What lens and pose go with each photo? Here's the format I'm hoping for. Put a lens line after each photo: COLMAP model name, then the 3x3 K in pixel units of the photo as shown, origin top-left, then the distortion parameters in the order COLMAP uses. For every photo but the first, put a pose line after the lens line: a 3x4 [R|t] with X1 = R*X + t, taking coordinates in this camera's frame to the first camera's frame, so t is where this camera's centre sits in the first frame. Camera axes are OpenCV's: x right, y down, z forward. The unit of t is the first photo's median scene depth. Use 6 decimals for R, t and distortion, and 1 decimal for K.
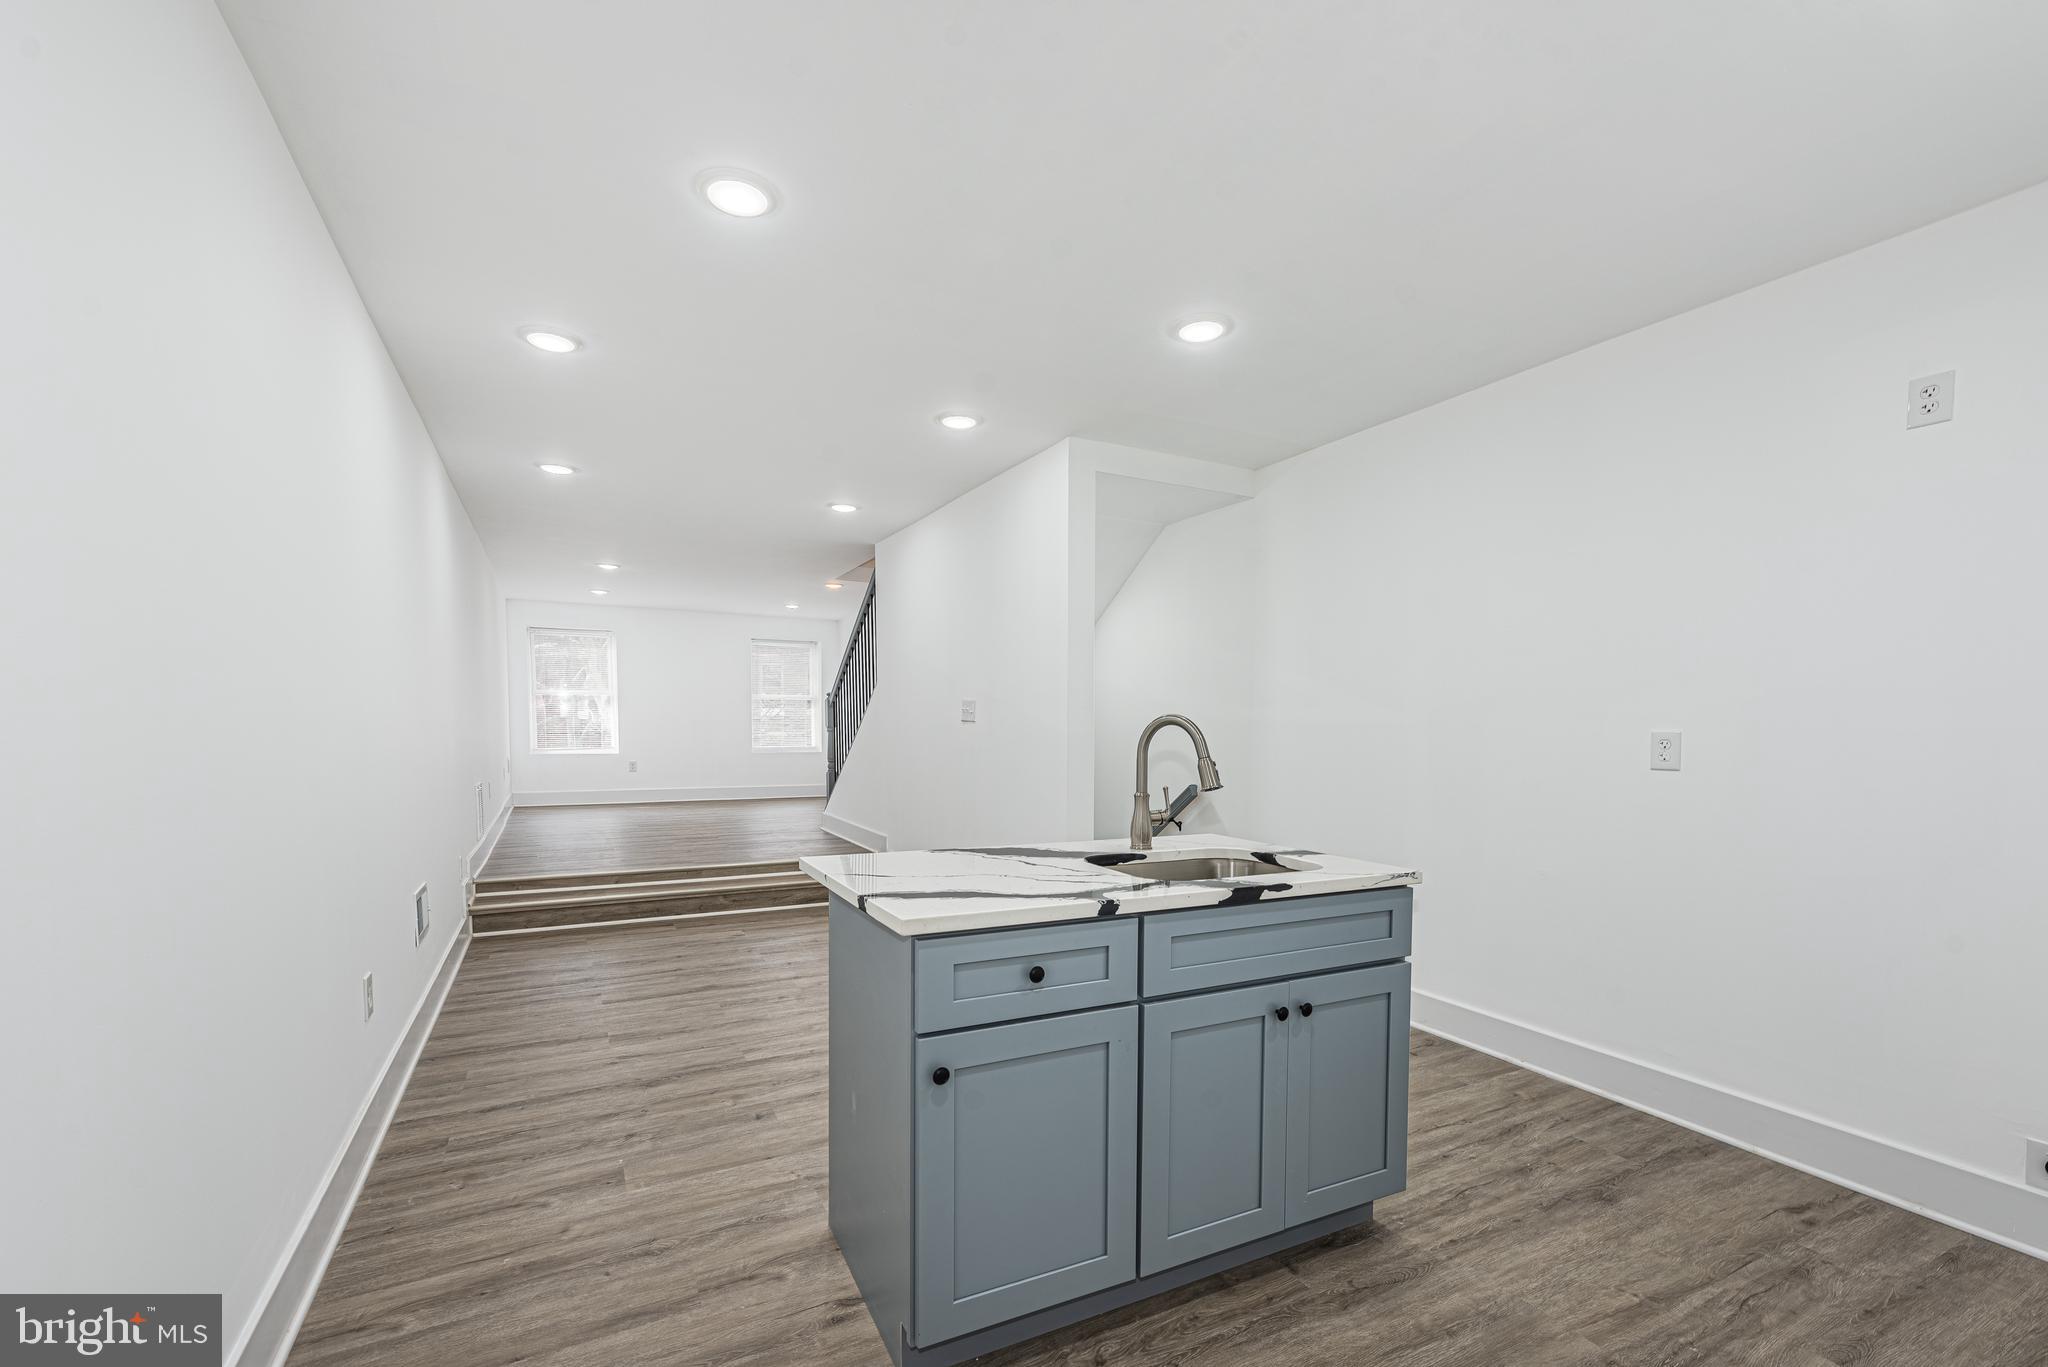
lens RADIAL K [[835.7, 0, 1022.6], [0, 835.7, 749.6], [0, 0, 1]] dist [0.019445, 0.000030]
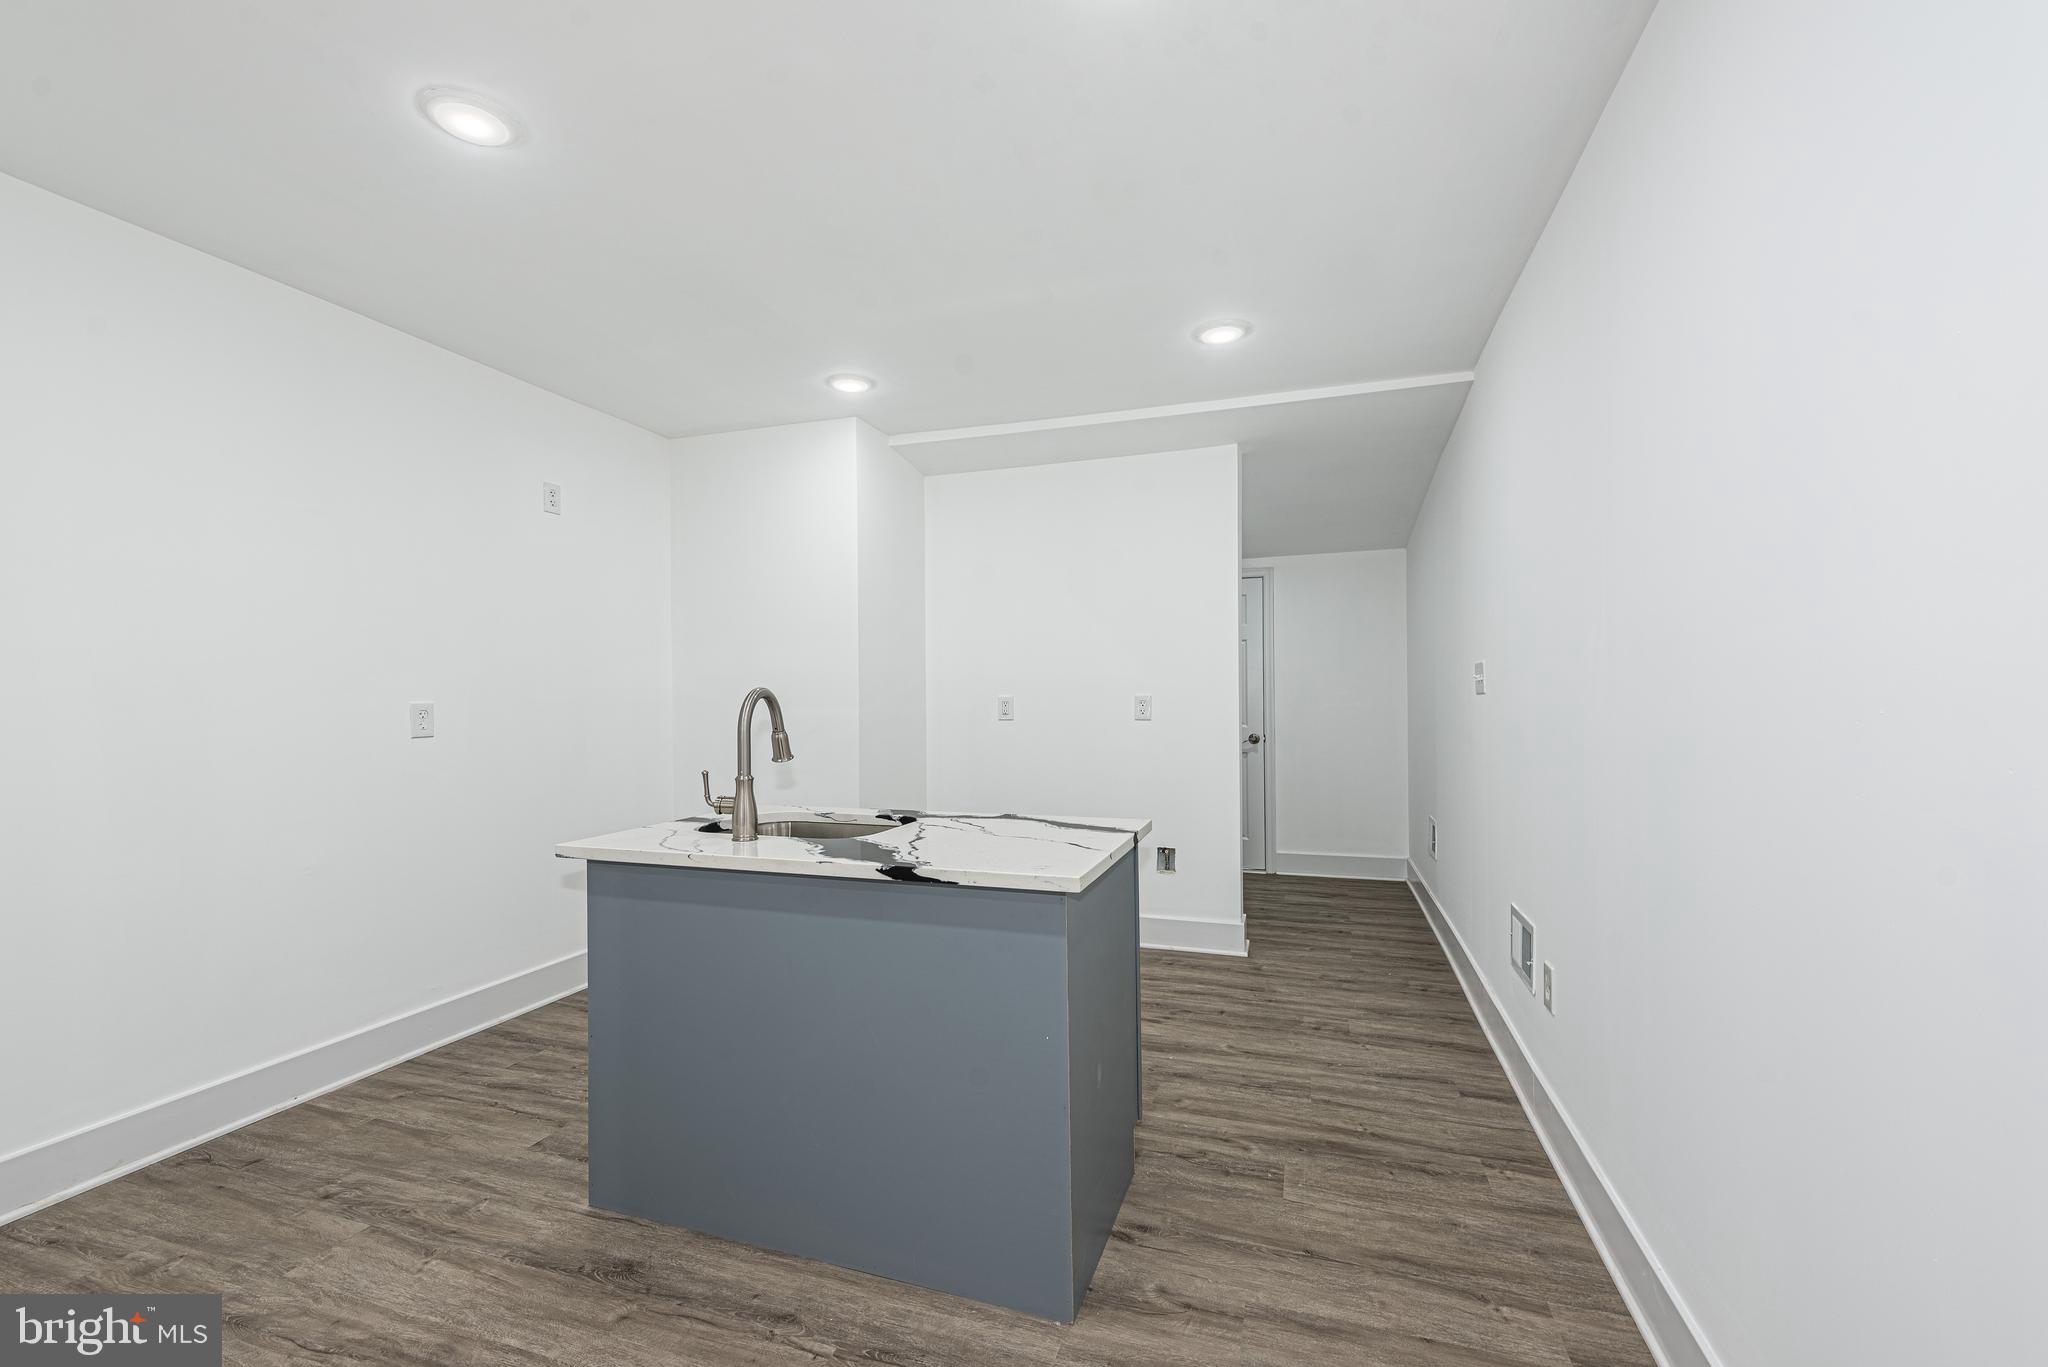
lens RADIAL K [[831.5, 0, 1024.0], [0, 831.5, 683.5], [0, 0, 1]] dist [0.001348, -0.000077]
pose [[-0.676406, 0.011078, 0.736446, -0.874350], [0.030741, 0.999440, 0.013201, -0.056178], [-0.735888, 0.031569, -0.676367, 1.726853]]
